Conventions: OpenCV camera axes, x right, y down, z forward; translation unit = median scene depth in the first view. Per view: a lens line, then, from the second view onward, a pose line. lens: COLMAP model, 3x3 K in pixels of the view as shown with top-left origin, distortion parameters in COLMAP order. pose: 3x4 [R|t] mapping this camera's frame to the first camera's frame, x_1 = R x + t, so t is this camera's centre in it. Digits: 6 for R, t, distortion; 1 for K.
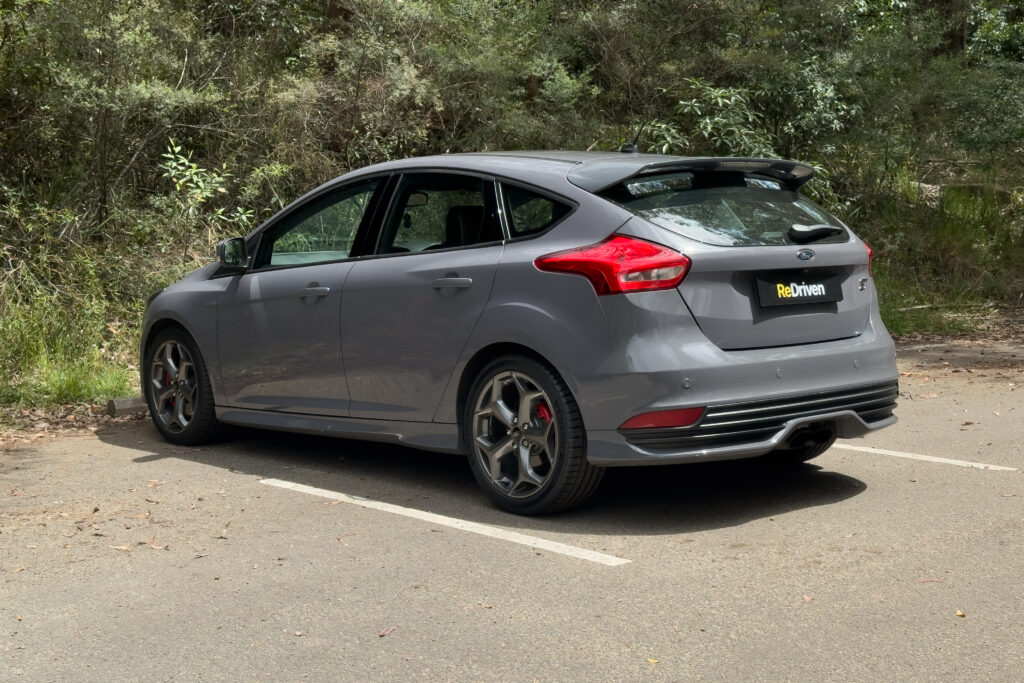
lens RADIAL K [[1444.2, 0, 504.9], [0, 1444.2, 334.8], [0, 0, 1]] dist [0.114146, 0.000000]
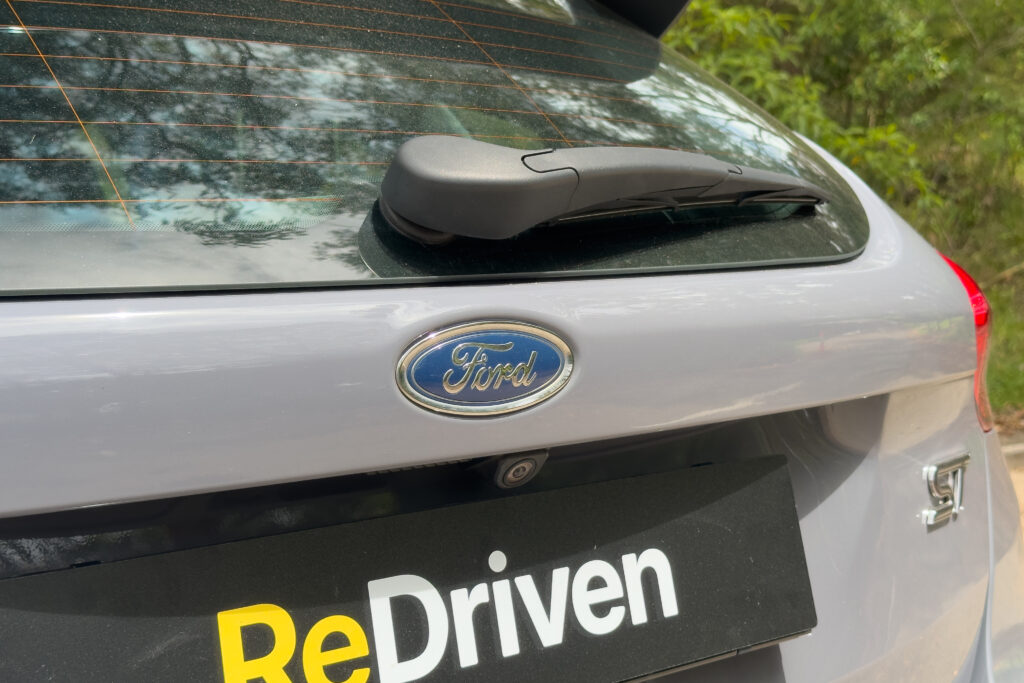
lens RADIAL K [[1444.2, 0, 521.0], [0, 1444.2, 347.8], [0, 0, 1]] dist [0.114146, 0.000000]
pose [[0.998133, -0.004509, -0.060912, 0.216904], [0.004168, 0.999975, -0.005711, -0.055160], [0.060936, 0.005446, 0.998127, 0.864762]]
